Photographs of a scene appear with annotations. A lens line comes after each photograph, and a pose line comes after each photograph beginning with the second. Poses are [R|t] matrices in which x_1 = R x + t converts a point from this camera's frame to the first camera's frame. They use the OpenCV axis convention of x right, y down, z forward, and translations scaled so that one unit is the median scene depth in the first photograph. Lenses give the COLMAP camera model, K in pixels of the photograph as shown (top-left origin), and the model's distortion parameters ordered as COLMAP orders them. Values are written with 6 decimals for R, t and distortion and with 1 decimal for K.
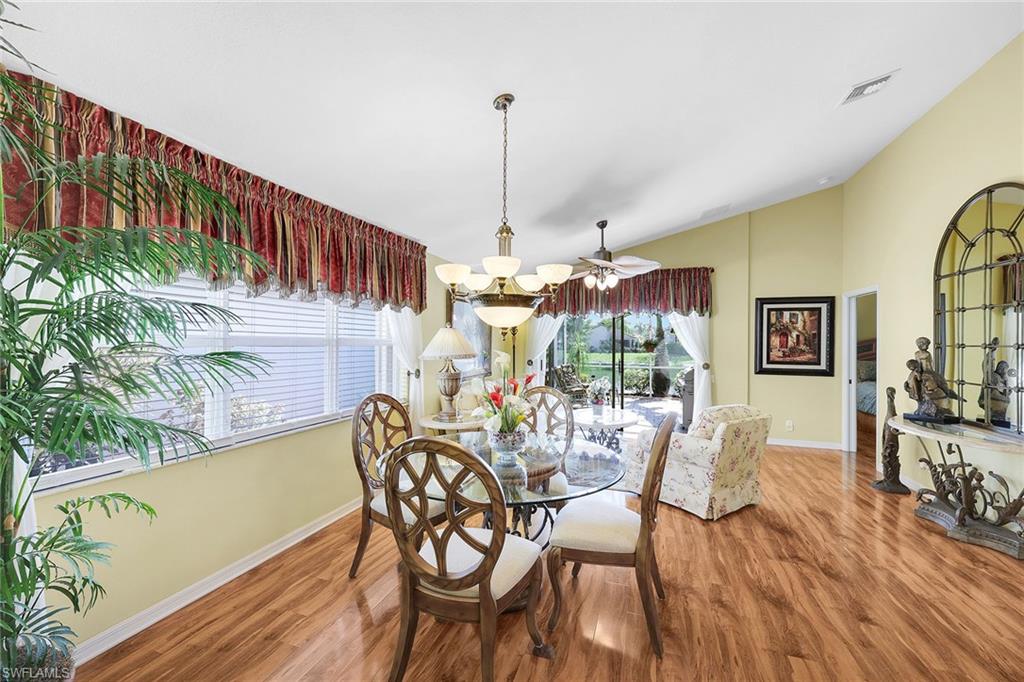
lens RADIAL K [[410.0, 0, 504.3], [0, 410.0, 346.0], [0, 0, 1]] dist [0.003802, 0.000019]
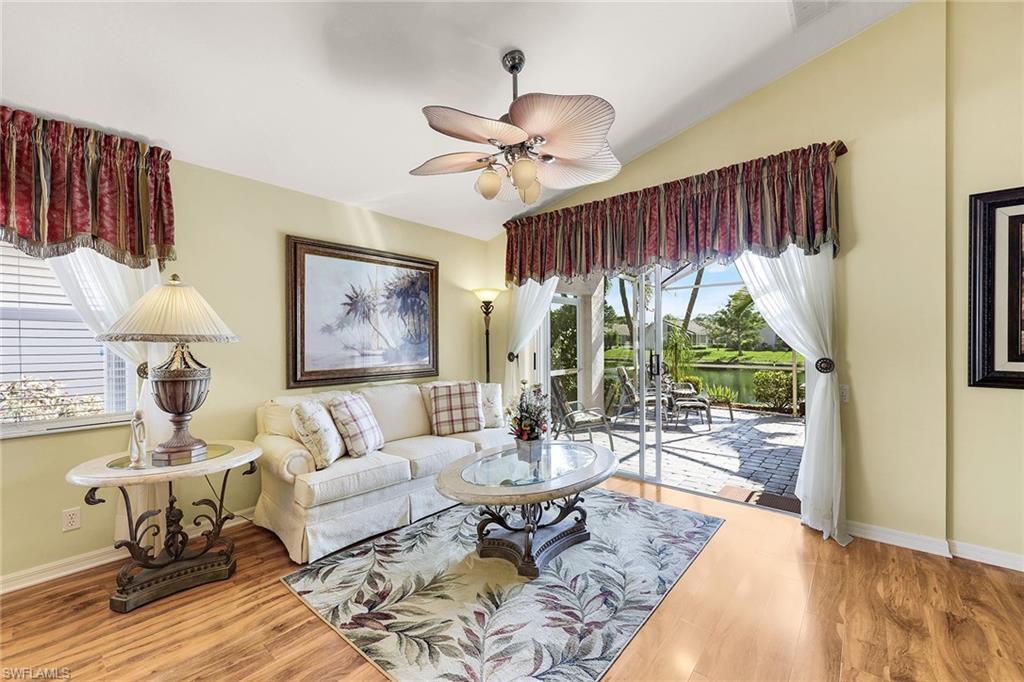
lens RADIAL K [[410.0, 0, 509.3], [0, 410.0, 342.4], [0, 0, 1]] dist [0.003802, 0.000019]
pose [[0.934933, -0.008742, -0.354716, 0.326314], [0.008566, 0.999961, -0.002066, 0.022442], [0.354720, -0.001107, 0.934972, 0.455196]]
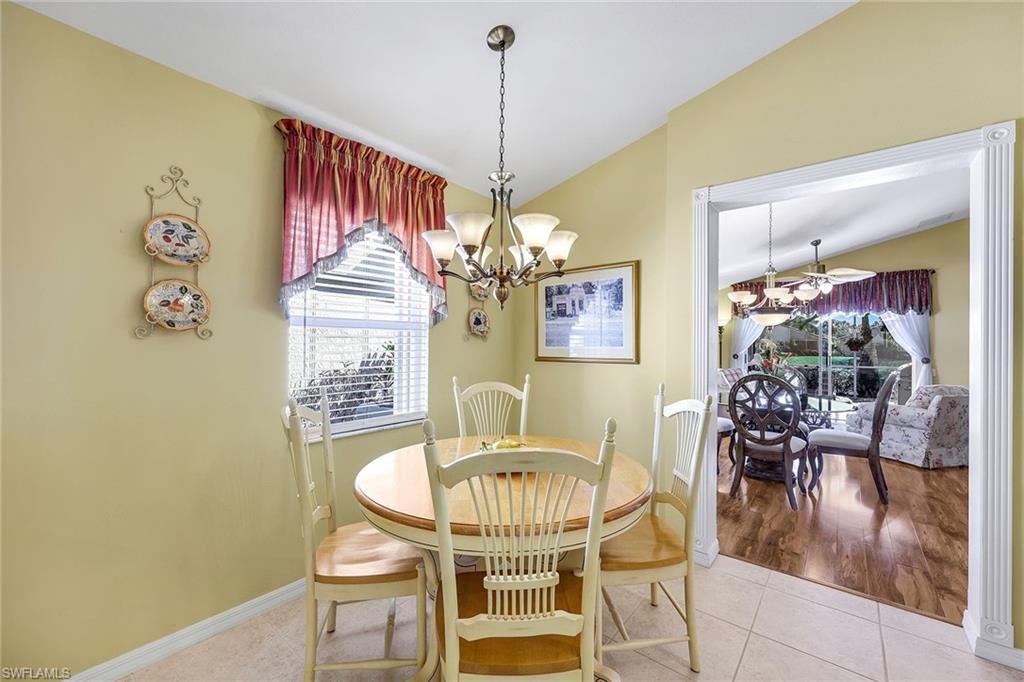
lens RADIAL K [[410.0, 0, 512.3], [0, 410.0, 345.5], [0, 0, 1]] dist [0.003802, 0.000019]
pose [[0.942249, 0.001394, -0.334910, -0.170922], [-0.003306, 0.999981, -0.005139, 0.018761], [0.334896, 0.005950, 0.942236, -0.385951]]
